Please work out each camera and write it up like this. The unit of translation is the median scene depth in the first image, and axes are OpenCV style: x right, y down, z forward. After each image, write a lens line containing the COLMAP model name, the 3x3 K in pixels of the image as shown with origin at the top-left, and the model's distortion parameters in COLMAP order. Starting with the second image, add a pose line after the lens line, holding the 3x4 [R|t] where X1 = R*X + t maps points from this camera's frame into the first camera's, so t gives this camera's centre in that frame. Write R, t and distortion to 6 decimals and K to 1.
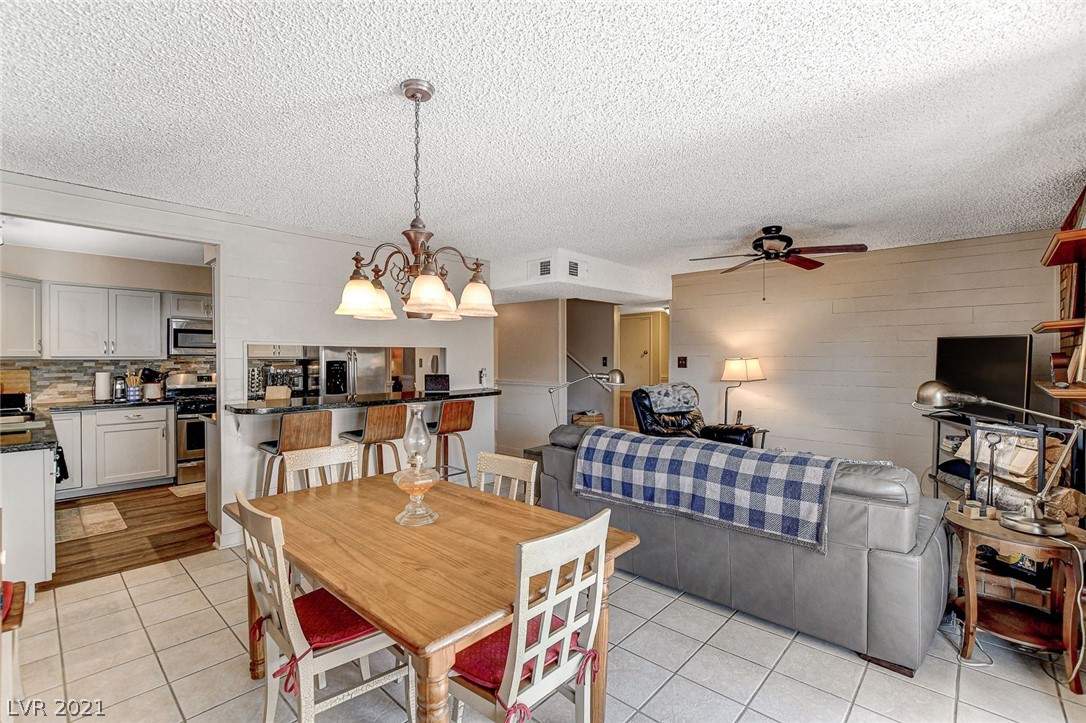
lens RADIAL K [[481.0, 0, 540.5], [0, 481.0, 365.5], [0, 0, 1]] dist [-0.015830, 0.000585]
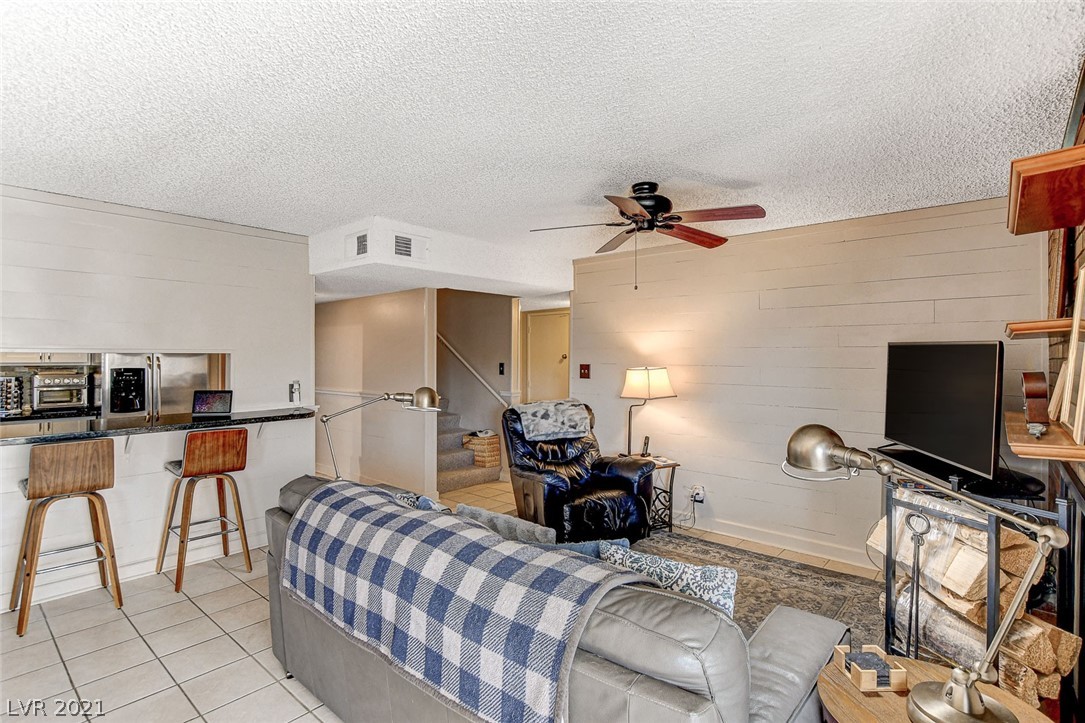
lens RADIAL K [[522.6, 0, 542.5], [0, 522.6, 361.5], [0, 0, 1]] dist [-0.010286, -0.000165]
pose [[0.999279, 0.003371, 0.037822, 0.240466], [-0.003059, 0.999961, -0.008297, -0.019194], [-0.037849, 0.008175, 0.999250, 0.194993]]
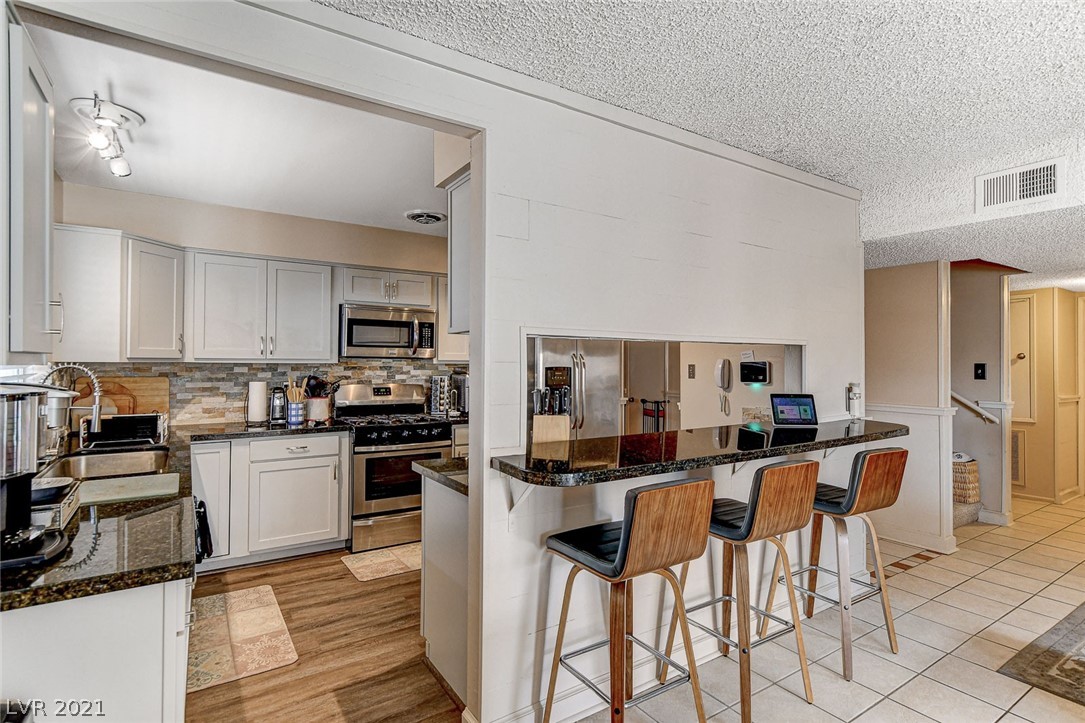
lens RADIAL K [[537.9, 0, 542.5], [0, 537.9, 361.5], [0, 0, 1]] dist [-0.002483, -0.000198]
pose [[0.972500, 0.004315, -0.232862, -0.337058], [-0.008949, 0.999782, -0.018849, -0.003889], [0.232730, 0.020414, 0.972327, 0.334714]]
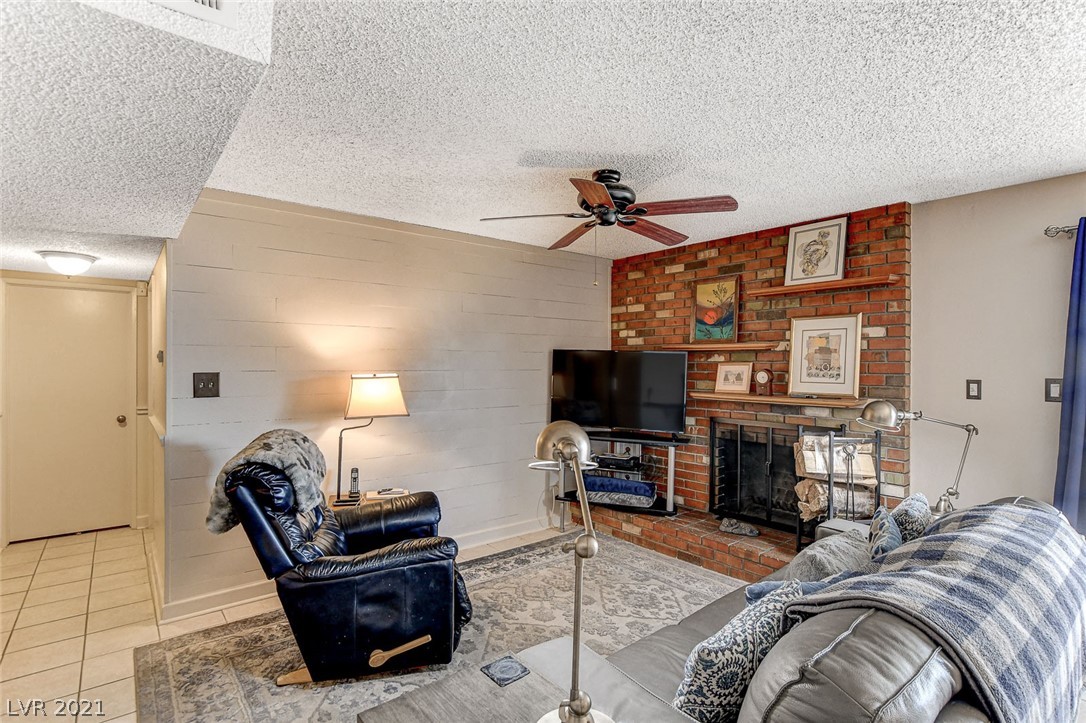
lens RADIAL K [[538.3, 0, 543.0], [0, 538.3, 361.5], [0, 0, 1]] dist [-0.002483, -0.000198]
pose [[0.138488, -0.001763, 0.990363, -0.193372], [0.015401, 0.999881, -0.000373, -0.029675], [-0.990244, 0.015304, 0.138499, 0.766036]]
